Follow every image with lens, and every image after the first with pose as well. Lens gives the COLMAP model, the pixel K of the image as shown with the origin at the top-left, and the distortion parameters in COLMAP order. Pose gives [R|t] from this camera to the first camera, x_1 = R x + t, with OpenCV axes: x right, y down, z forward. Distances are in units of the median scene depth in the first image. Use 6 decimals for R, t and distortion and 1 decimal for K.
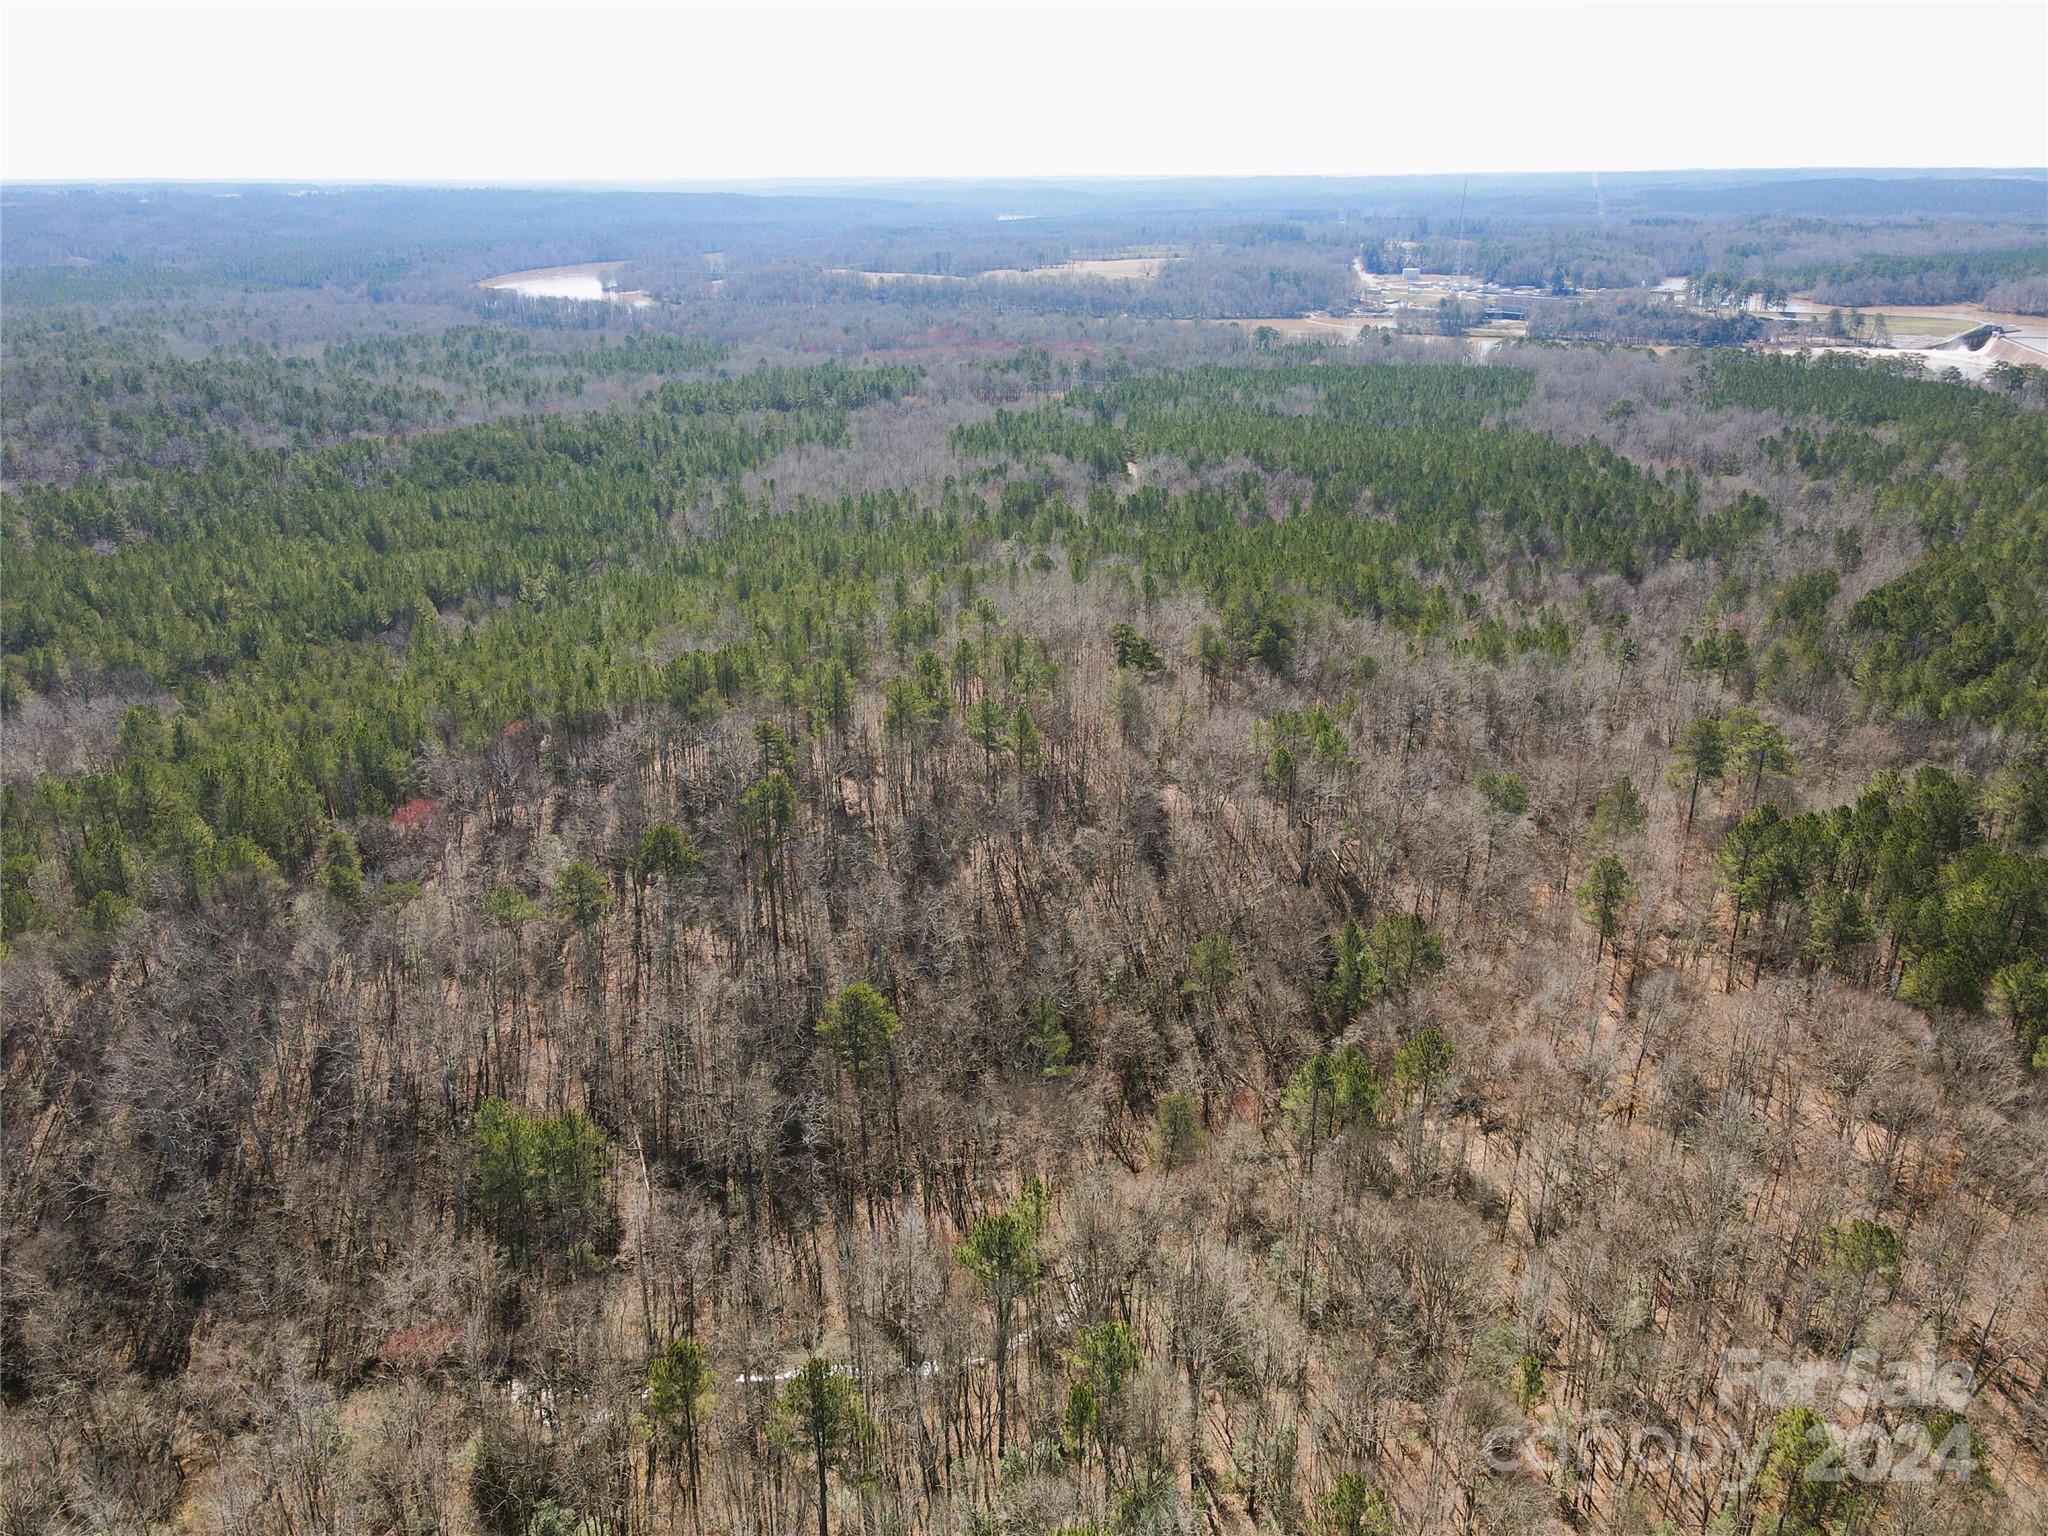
lens RADIAL K [[1458.6, 0, 1015.2], [0, 1458.6, 768.2], [0, 0, 1]] dist [0.041555, -0.026027]
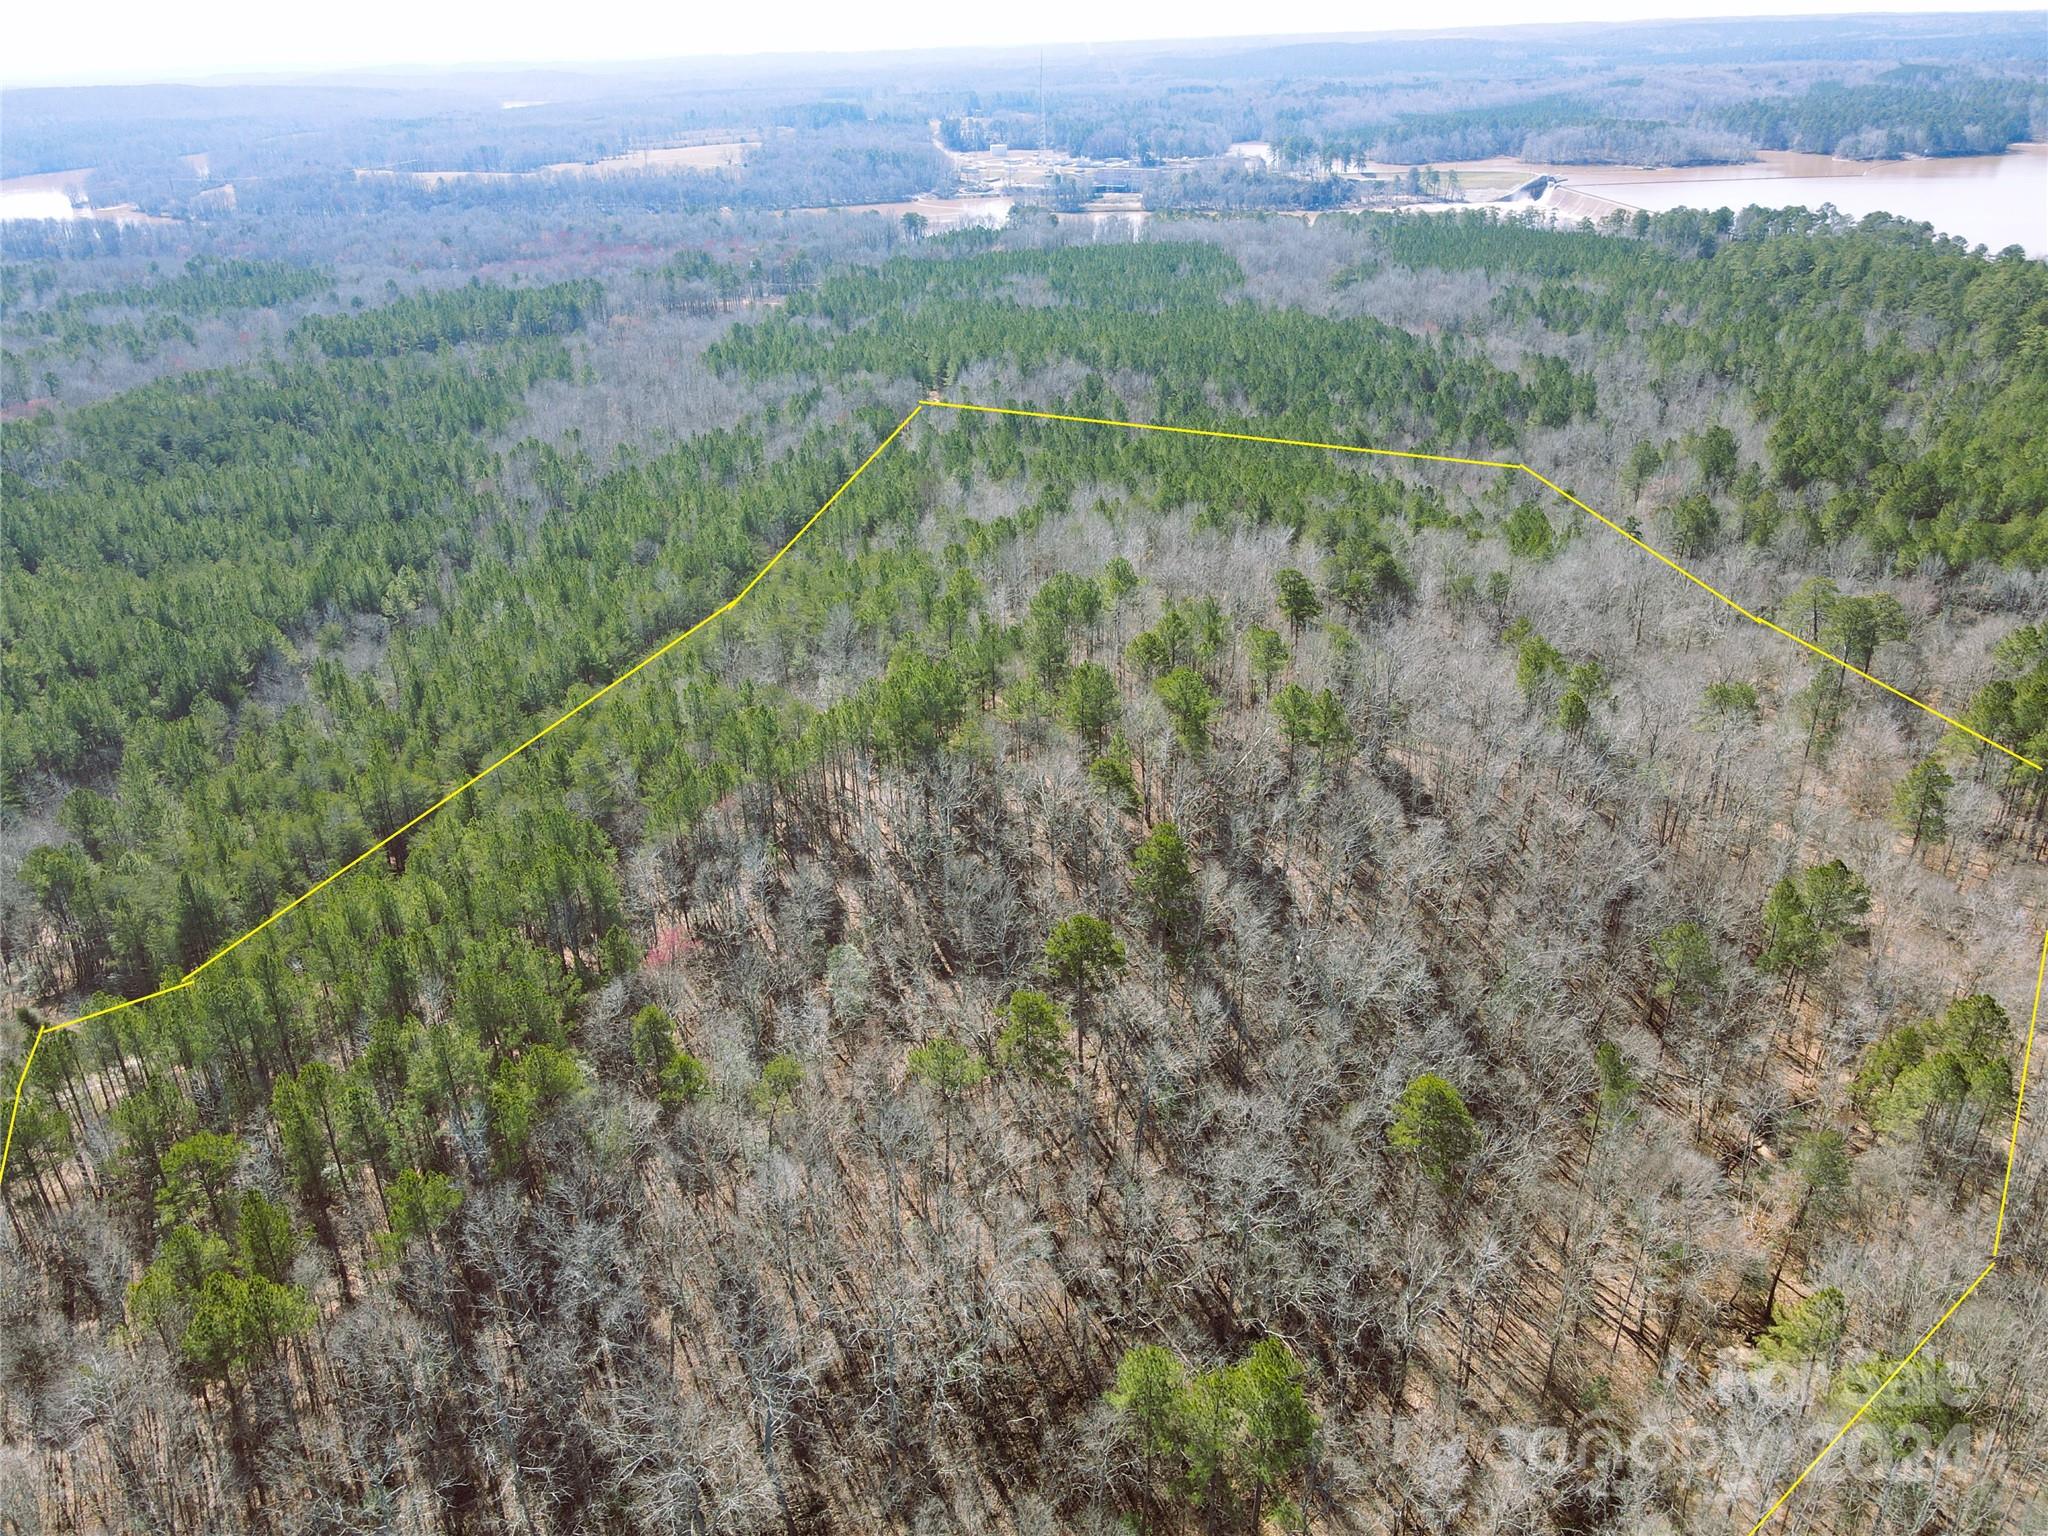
lens RADIAL K [[1458.6, 0, 1008.5], [0, 1458.6, 774.9], [0, 0, 1]] dist [0.041555, -0.026027]
pose [[0.953073, -0.155429, 0.259794, -0.186485], [0.136092, 0.986513, 0.090945, -0.044672], [-0.270426, -0.051321, 0.961372, 0.109576]]
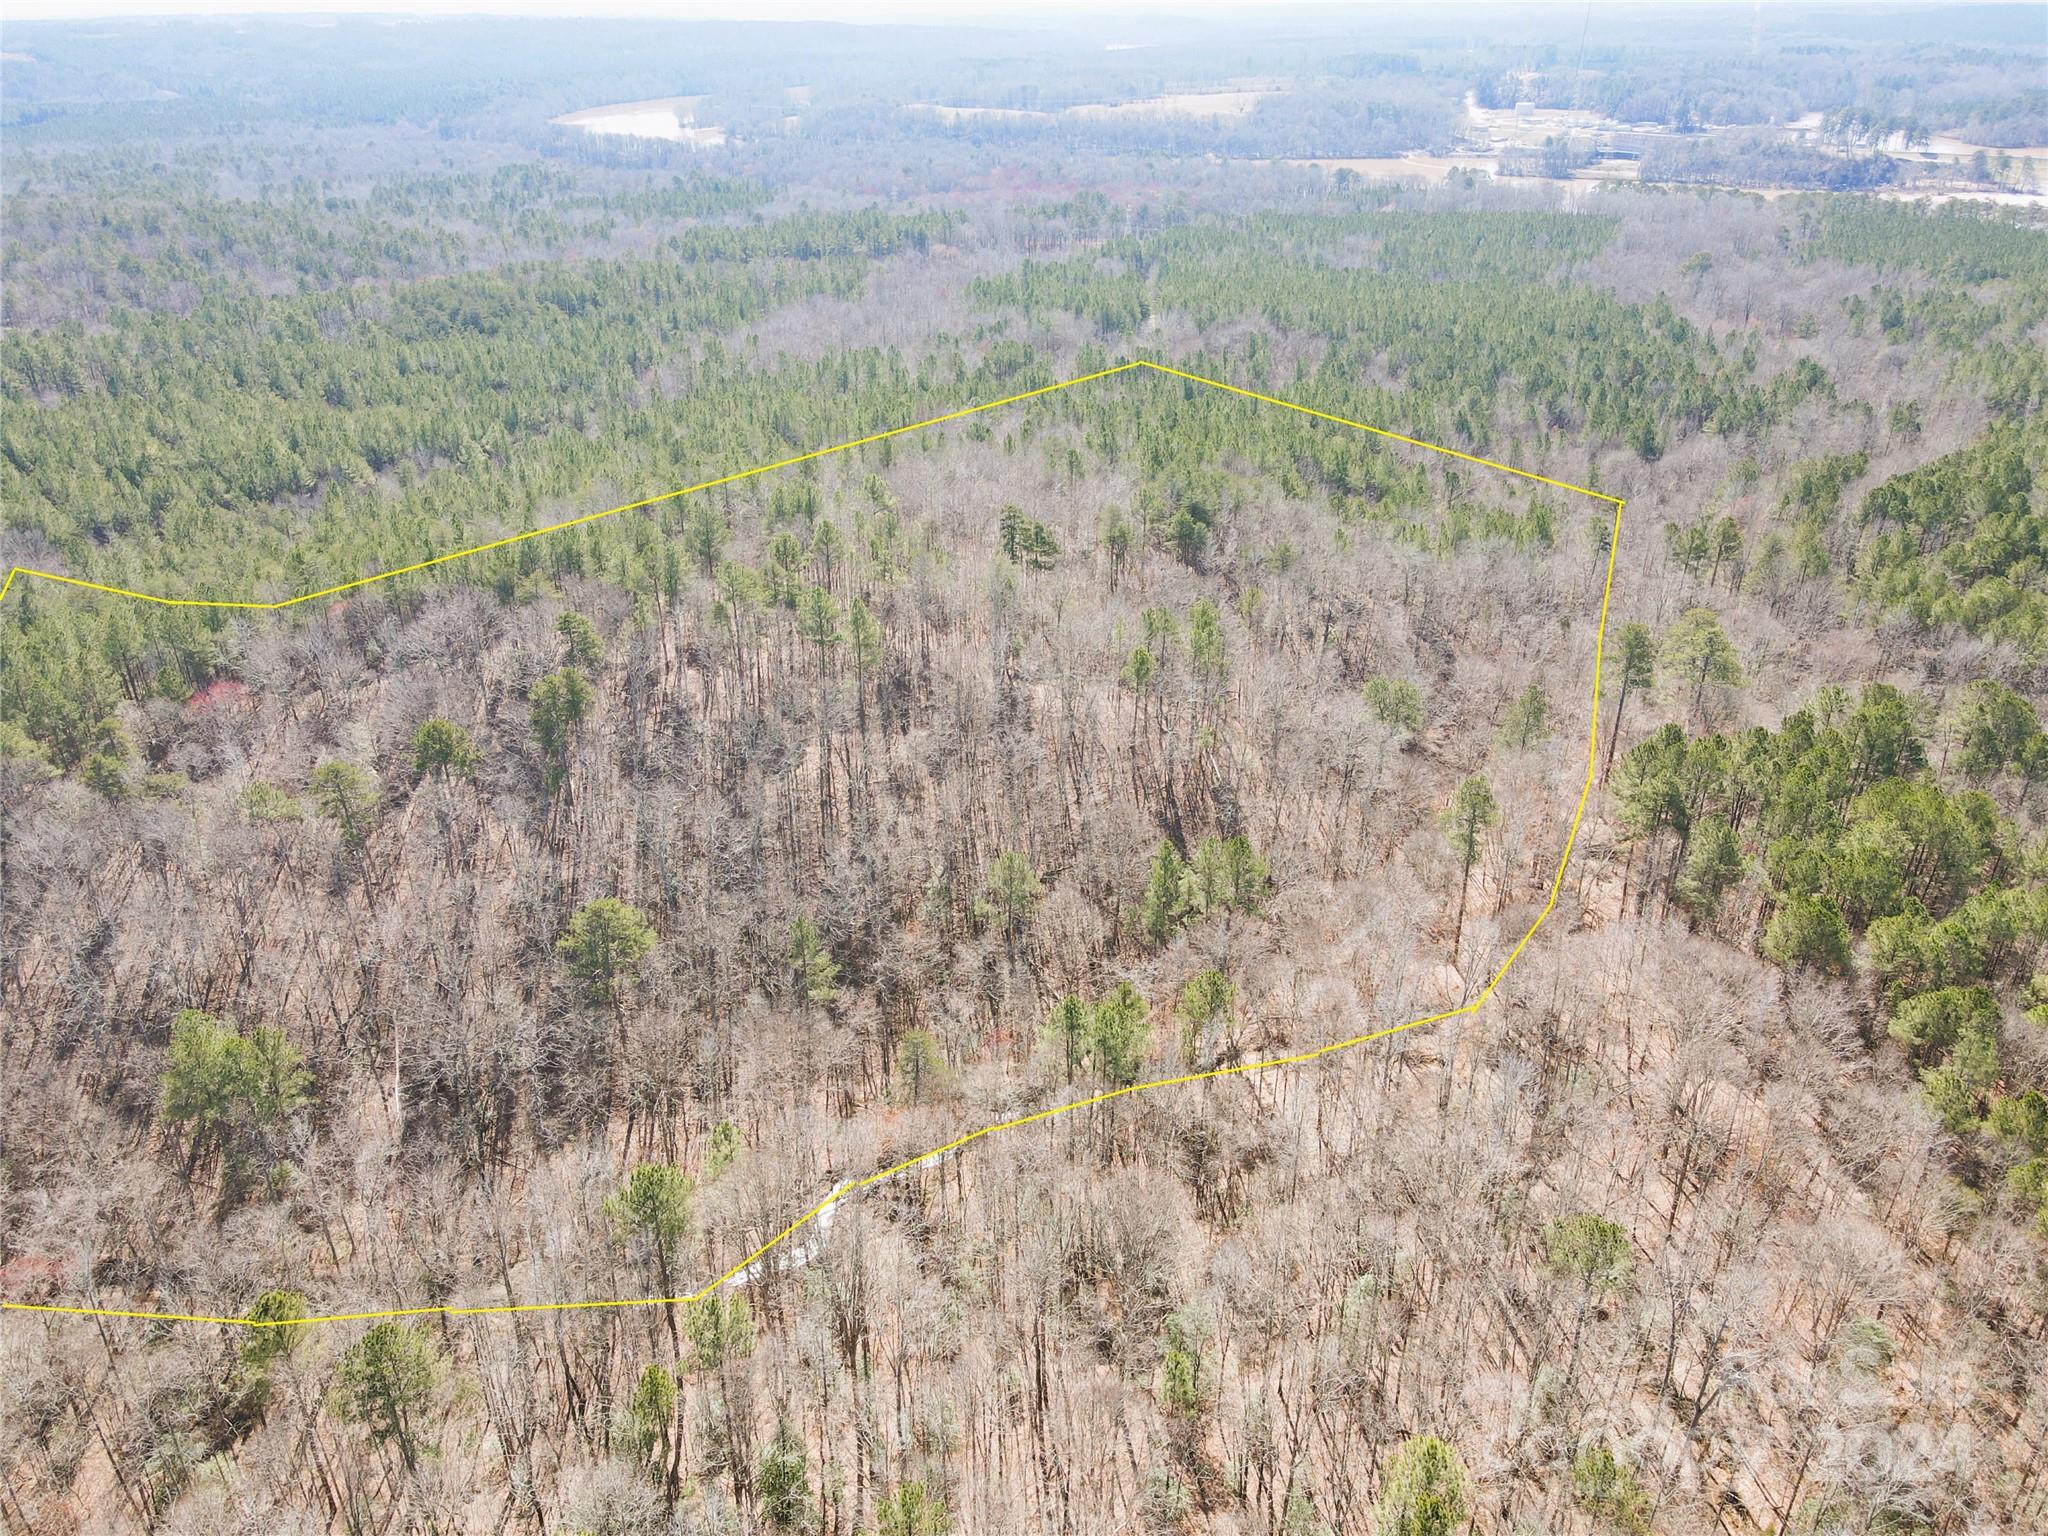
lens RADIAL K [[1458.6, 0, 1015.5], [0, 1458.6, 758.2], [0, 0, 1]] dist [0.041555, -0.026027]
pose [[0.997416, 0.029584, -0.065475, 0.079811], [-0.023487, 0.995482, 0.091999, -0.013708], [0.067900, -0.090223, 0.993604, 0.030904]]
